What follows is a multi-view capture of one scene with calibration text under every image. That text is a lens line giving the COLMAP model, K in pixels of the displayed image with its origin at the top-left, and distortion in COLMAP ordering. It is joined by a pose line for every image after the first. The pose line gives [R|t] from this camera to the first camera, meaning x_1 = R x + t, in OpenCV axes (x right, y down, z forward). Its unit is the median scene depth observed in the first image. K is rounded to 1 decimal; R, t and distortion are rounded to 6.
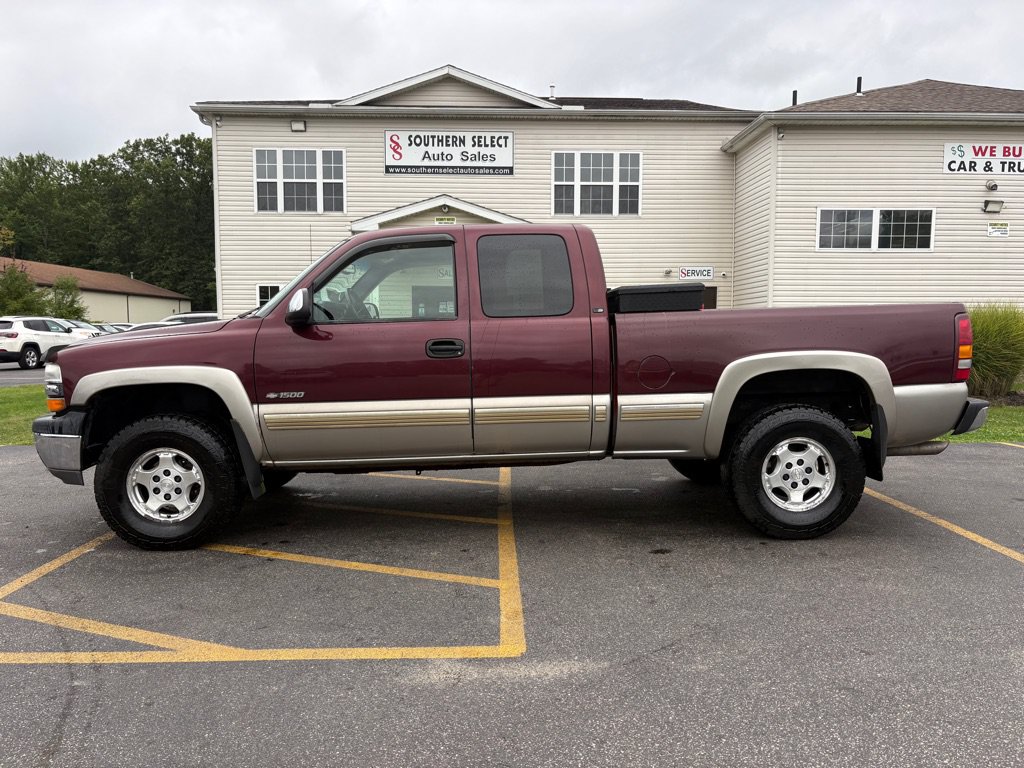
lens RADIAL K [[776.4, 0, 517.4], [0, 776.4, 387.9], [0, 0, 1]] dist [0.043621, -0.049247]
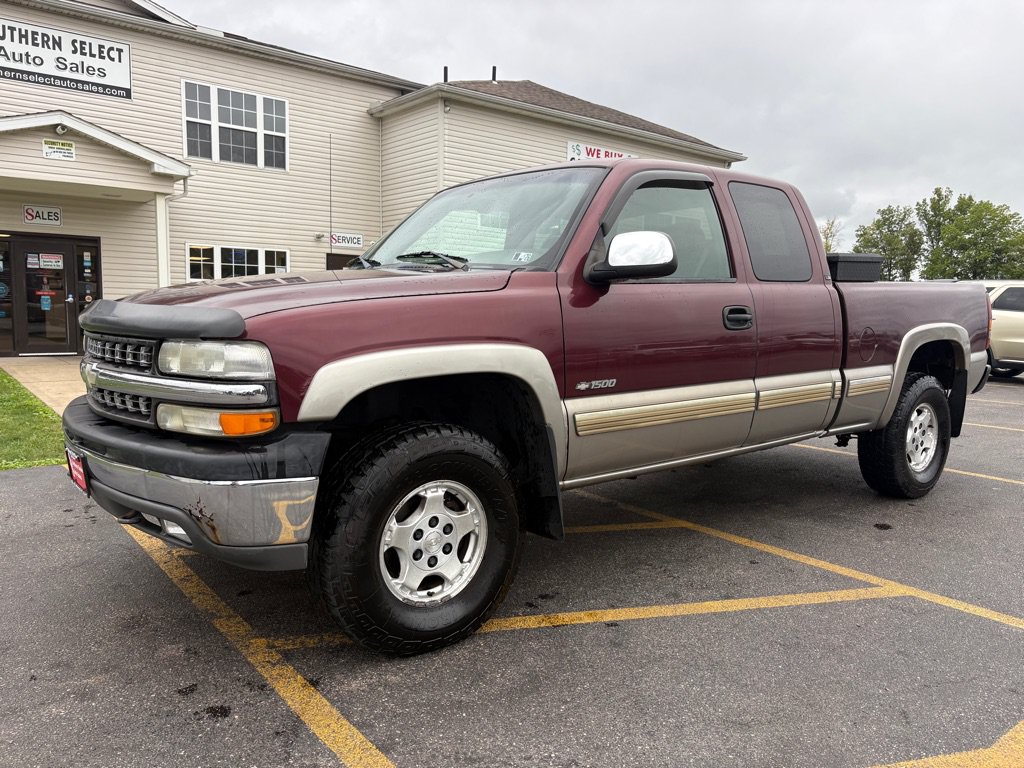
lens RADIAL K [[776.4, 0, 511.5], [0, 776.4, 385.7], [0, 0, 1]] dist [0.043621, -0.049247]
pose [[0.797804, -0.044358, 0.601283, -0.734959], [0.024735, 0.998858, 0.040868, -0.018667], [-0.602409, -0.017732, 0.797990, 0.473557]]
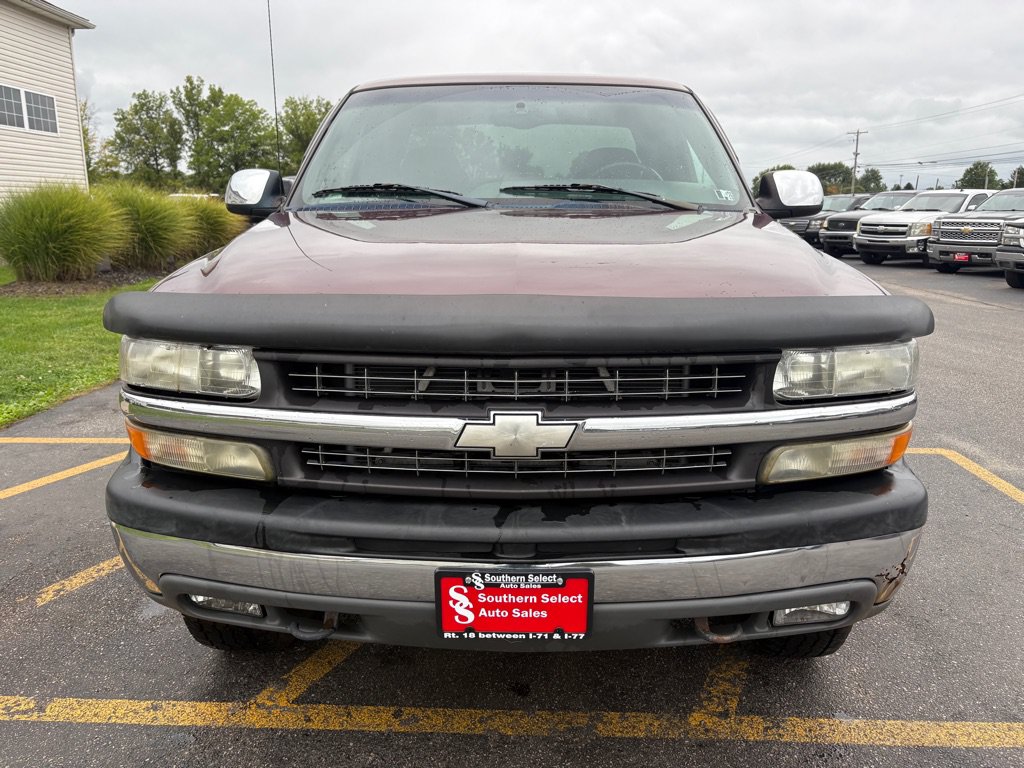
lens RADIAL K [[776.4, 0, 516.8], [0, 776.4, 390.1], [0, 0, 1]] dist [0.043621, -0.049247]
pose [[0.039170, -0.227698, 0.972944, -0.879472], [0.068987, 0.971984, 0.224696, -0.075939], [-0.996848, 0.058320, 0.053781, 0.926164]]
